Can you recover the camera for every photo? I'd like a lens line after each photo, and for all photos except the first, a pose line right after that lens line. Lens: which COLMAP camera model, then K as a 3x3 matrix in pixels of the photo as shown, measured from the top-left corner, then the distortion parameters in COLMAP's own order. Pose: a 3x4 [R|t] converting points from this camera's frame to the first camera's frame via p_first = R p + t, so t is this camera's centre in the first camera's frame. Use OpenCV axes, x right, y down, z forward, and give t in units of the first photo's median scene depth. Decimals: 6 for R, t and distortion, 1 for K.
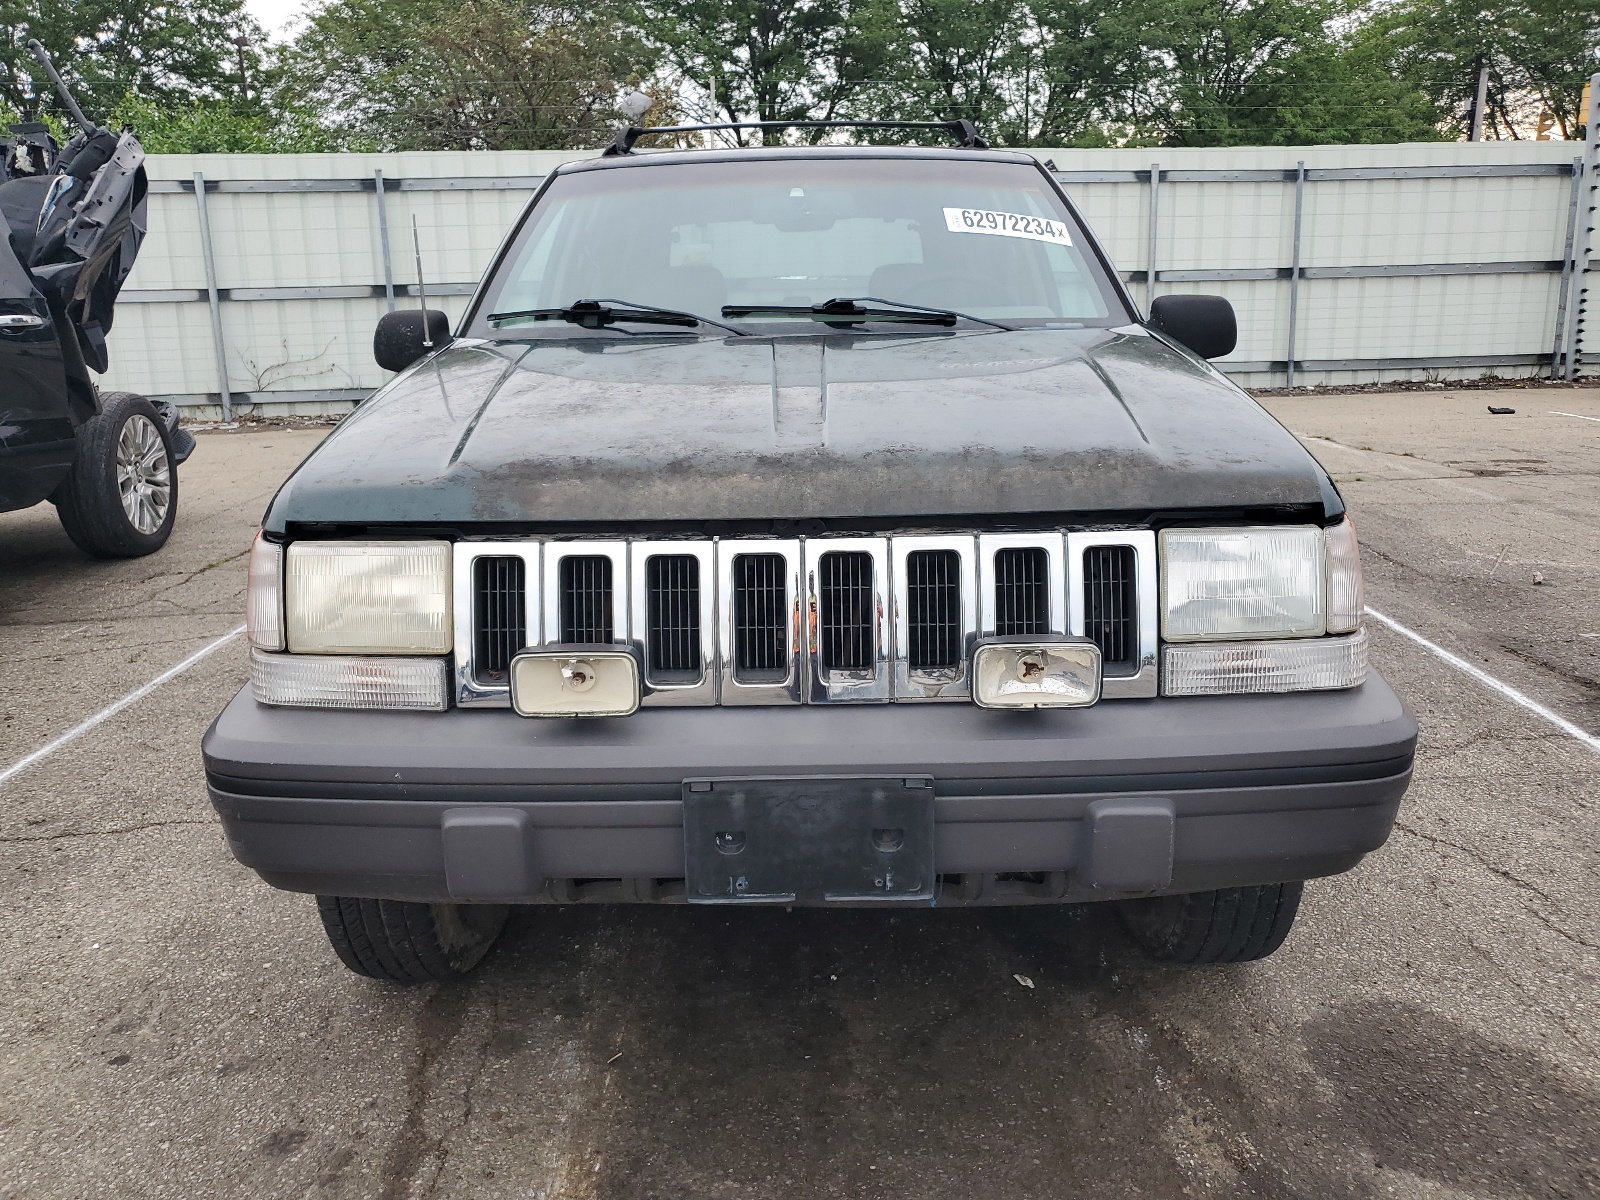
lens RADIAL K [[1228.3, 0, 804.7], [0, 1228.3, 605.0], [0, 0, 1]] dist [0.013291, 0.004582]
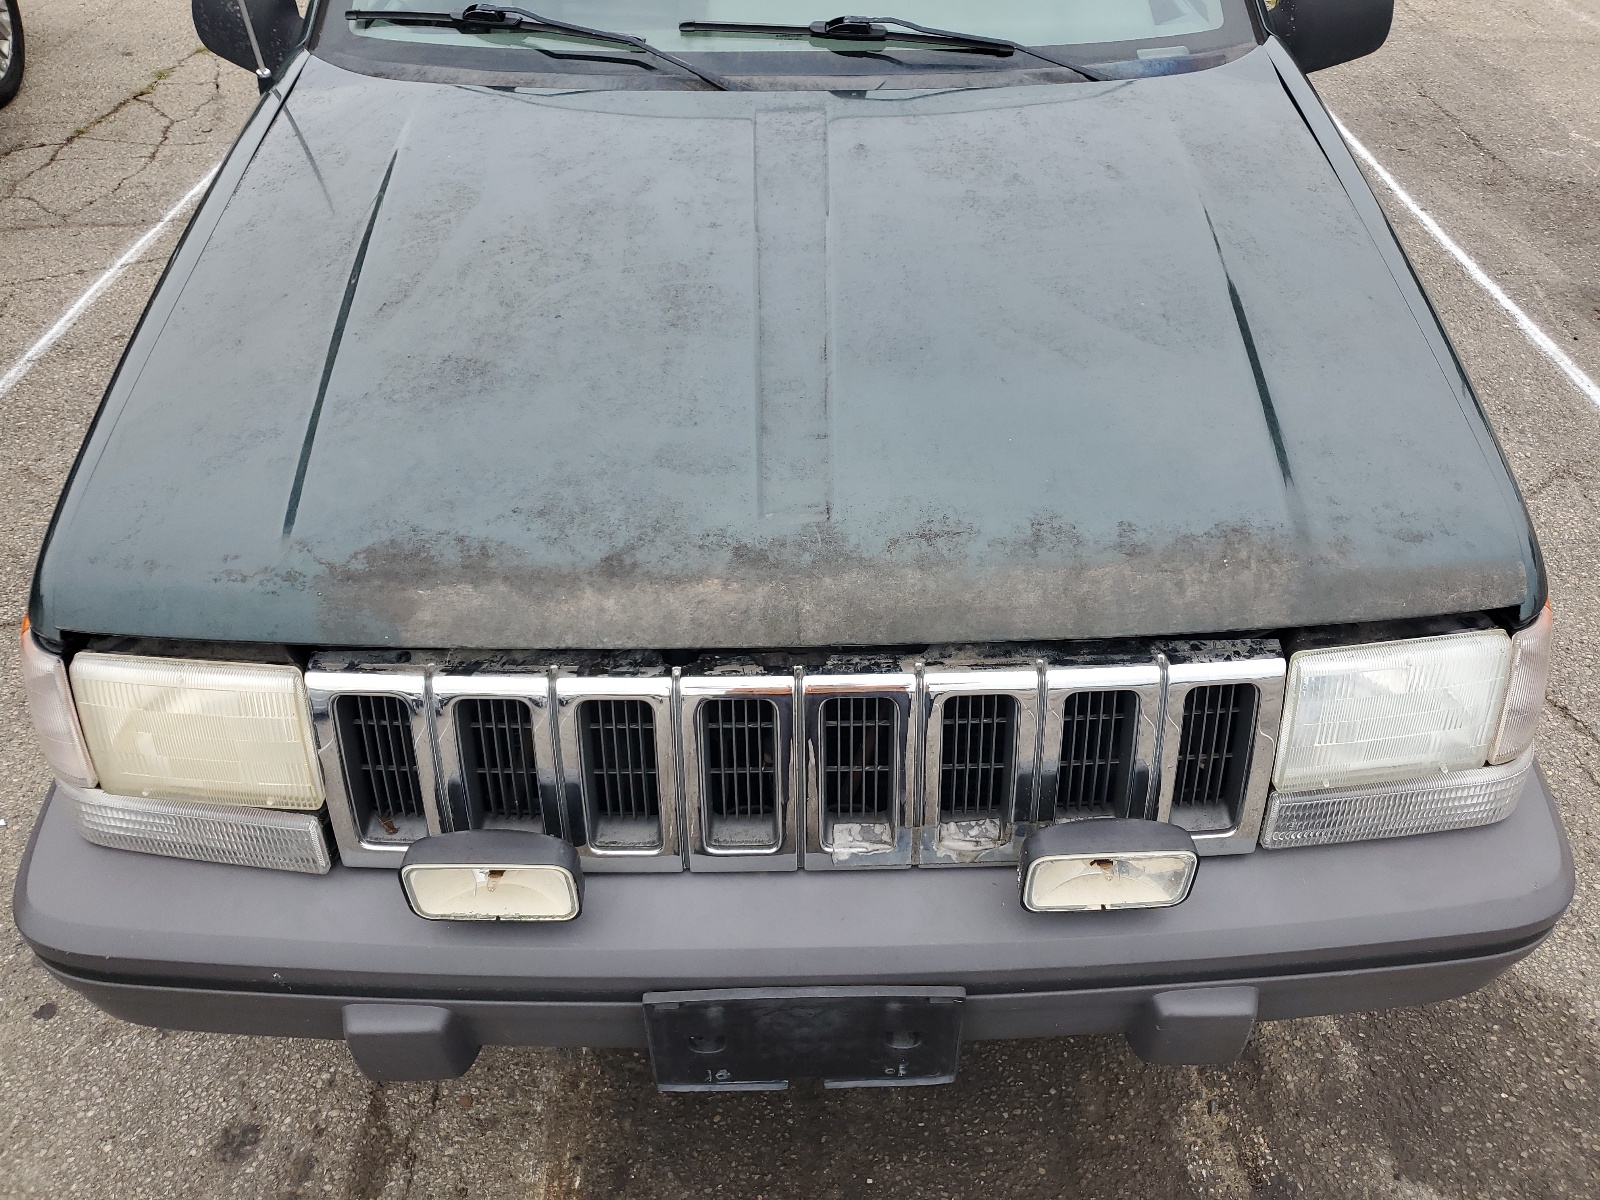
lens RADIAL K [[1212.1, 0, 833.0], [0, 1212.1, 559.9], [0, 0, 1]] dist [0.008723, 0.012871]
pose [[0.999495, 0.002107, 0.031719, -0.003657], [-0.015374, 0.905387, 0.424308, -0.366409], [-0.027824, -0.424581, 0.904962, 0.350708]]
